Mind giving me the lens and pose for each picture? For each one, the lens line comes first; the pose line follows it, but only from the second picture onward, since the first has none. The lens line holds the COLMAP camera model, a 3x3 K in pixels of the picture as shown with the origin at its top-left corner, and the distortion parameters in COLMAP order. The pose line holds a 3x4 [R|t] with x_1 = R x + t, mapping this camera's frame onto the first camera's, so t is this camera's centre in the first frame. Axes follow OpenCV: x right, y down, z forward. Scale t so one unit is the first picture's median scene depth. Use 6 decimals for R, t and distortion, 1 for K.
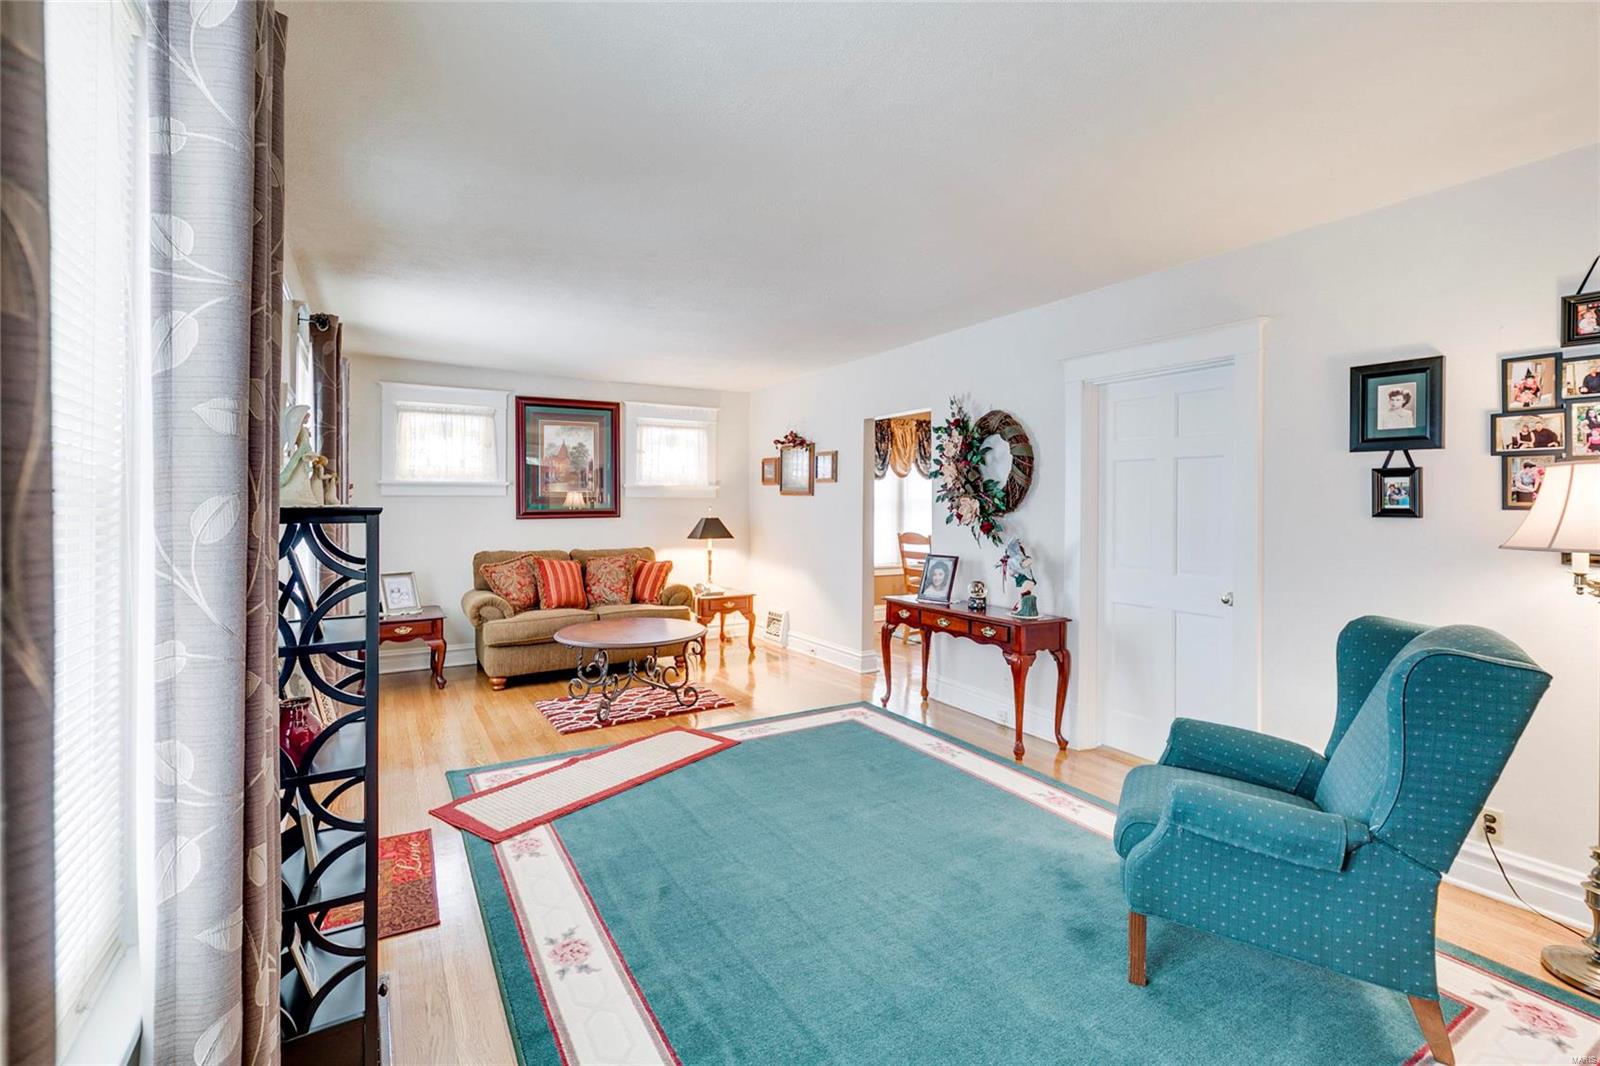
lens RADIAL K [[717.8, 0, 817.1], [0, 717.8, 502.4], [0, 0, 1]] dist [-0.005316, -0.002357]
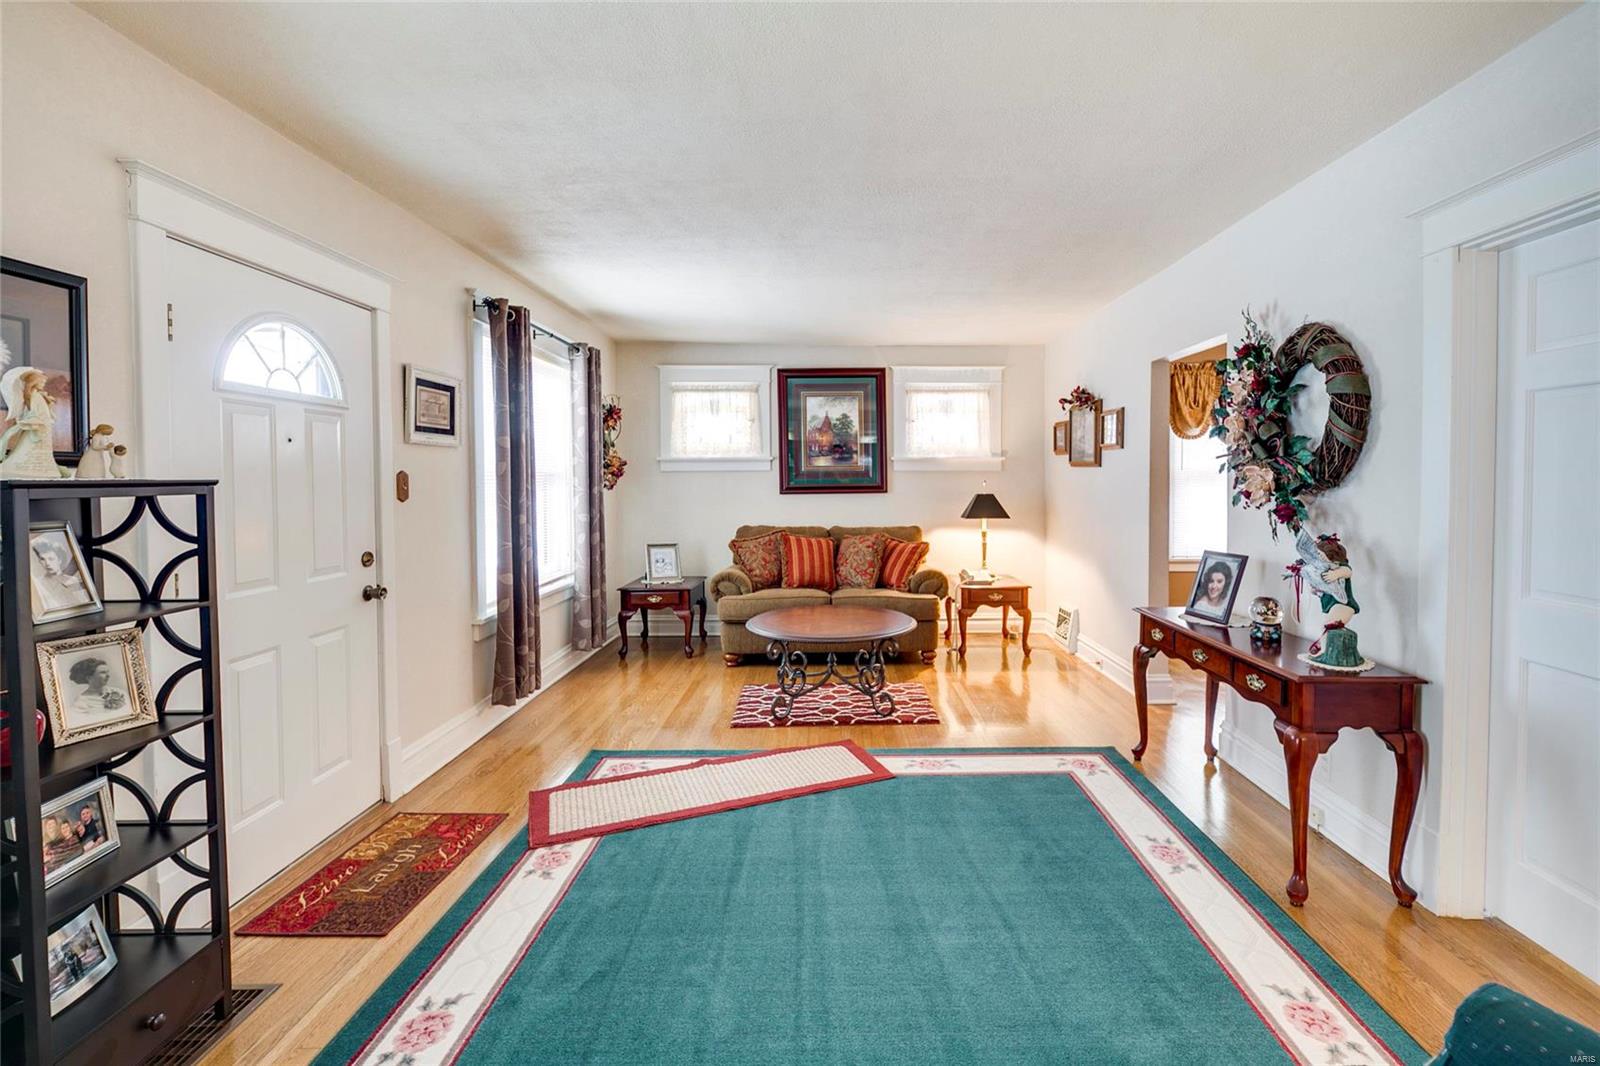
lens RADIAL K [[717.8, 0, 846.9], [0, 717.8, 494.7], [0, 0, 1]] dist [-0.005316, -0.002357]
pose [[0.861101, 0.007282, -0.508383, 0.216291], [0.004665, 0.999742, 0.022220, 0.003472], [0.508413, -0.021505, 0.860845, 0.257460]]
